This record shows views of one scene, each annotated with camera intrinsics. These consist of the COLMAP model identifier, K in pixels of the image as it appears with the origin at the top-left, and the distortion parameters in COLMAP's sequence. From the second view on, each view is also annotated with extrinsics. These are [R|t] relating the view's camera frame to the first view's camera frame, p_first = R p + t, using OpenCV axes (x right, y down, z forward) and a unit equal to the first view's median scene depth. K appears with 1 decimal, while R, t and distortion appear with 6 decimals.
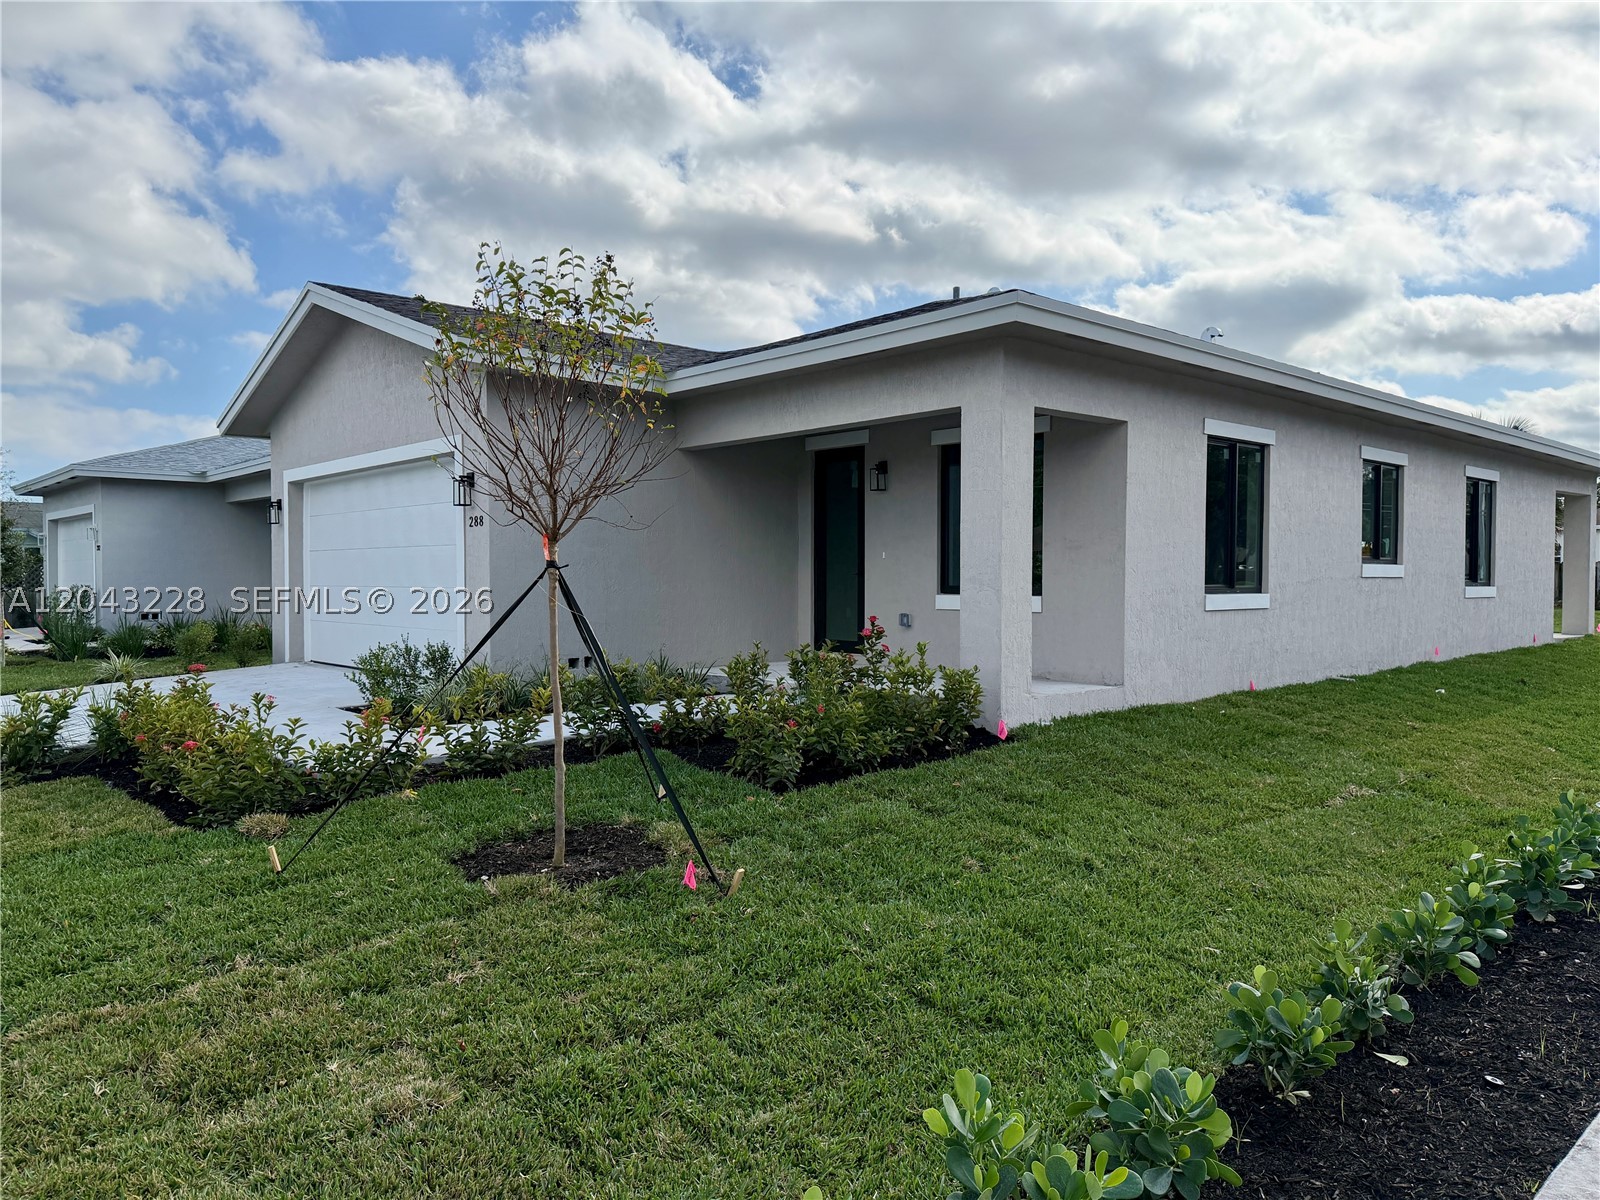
lens RADIAL K [[1110.1, 0, 850.7], [0, 1110.1, 595.8], [0, 0, 1]] dist [0.152703, -0.314344]
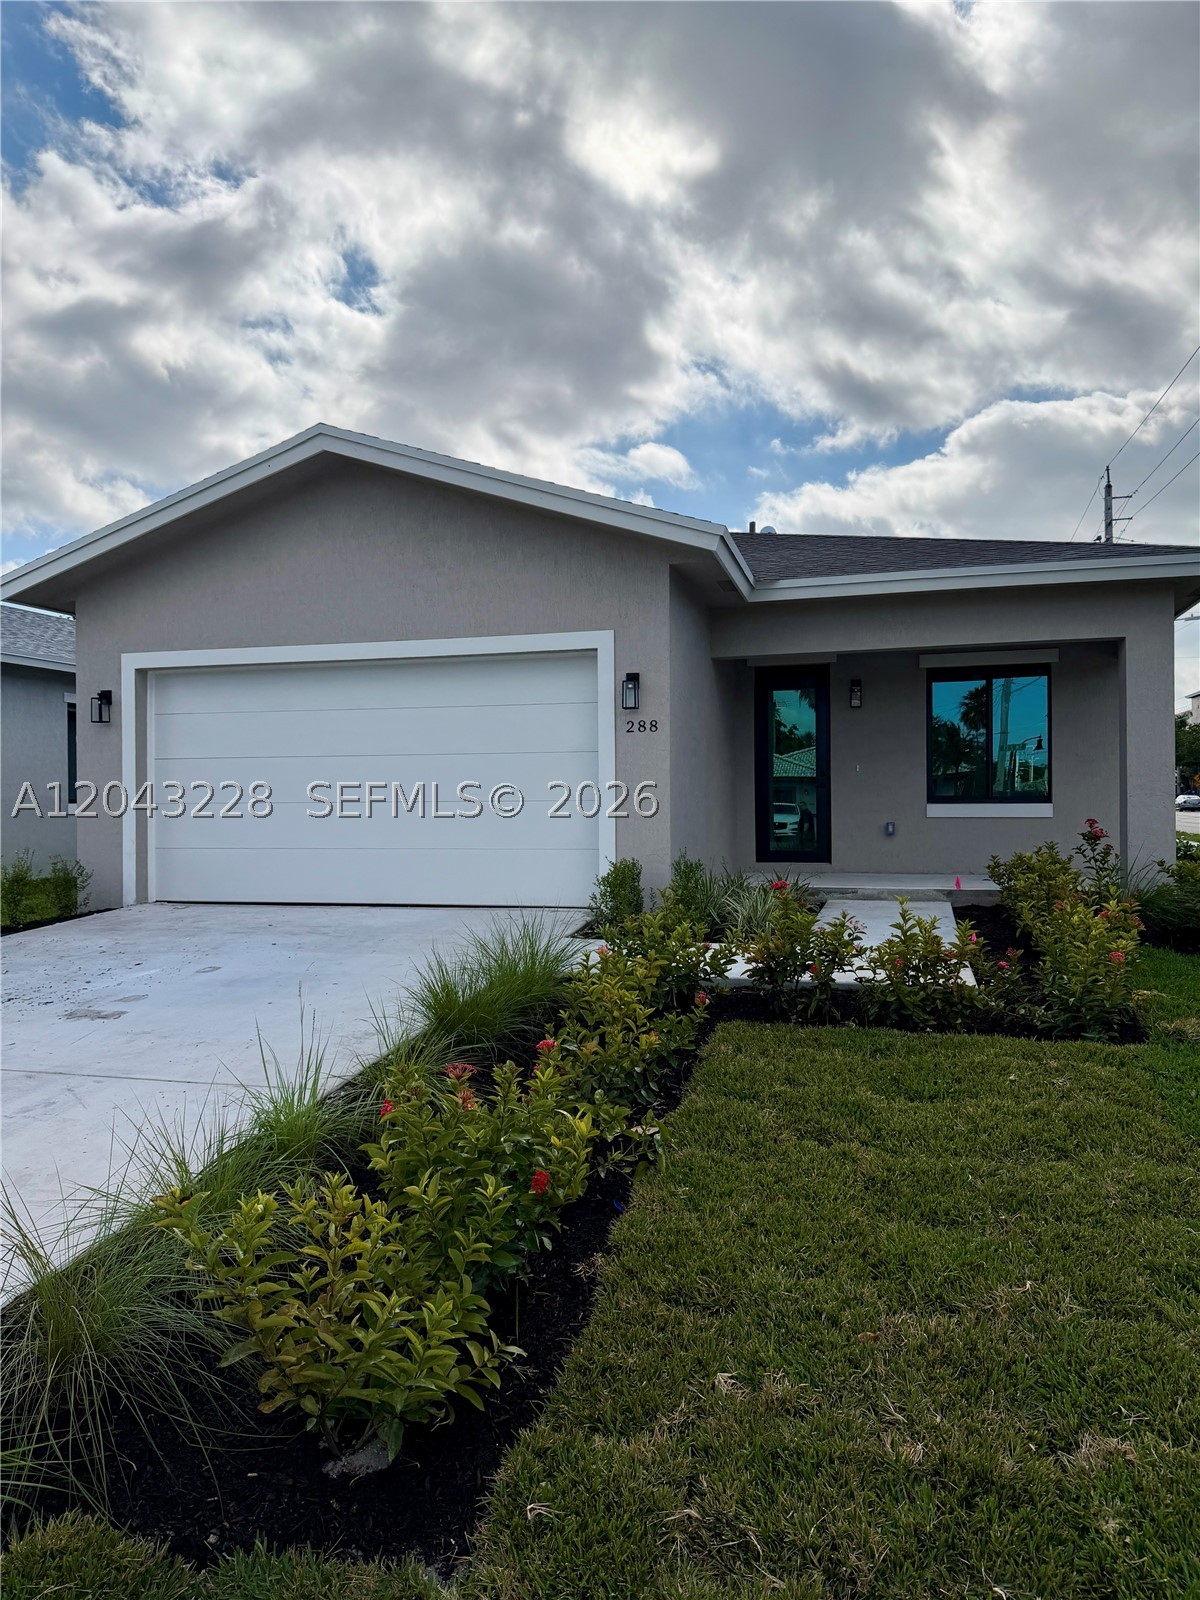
lens RADIAL K [[1110.1, 0, 600.0], [0, 1110.1, 800.0], [0, 0, 1]] dist [0.152703, -0.314344]
pose [[0.840663, -0.007102, 0.541512, -0.734724], [0.019551, 0.999660, -0.017240, 0.008674], [-0.541206, 0.025080, 0.840516, 0.216328]]
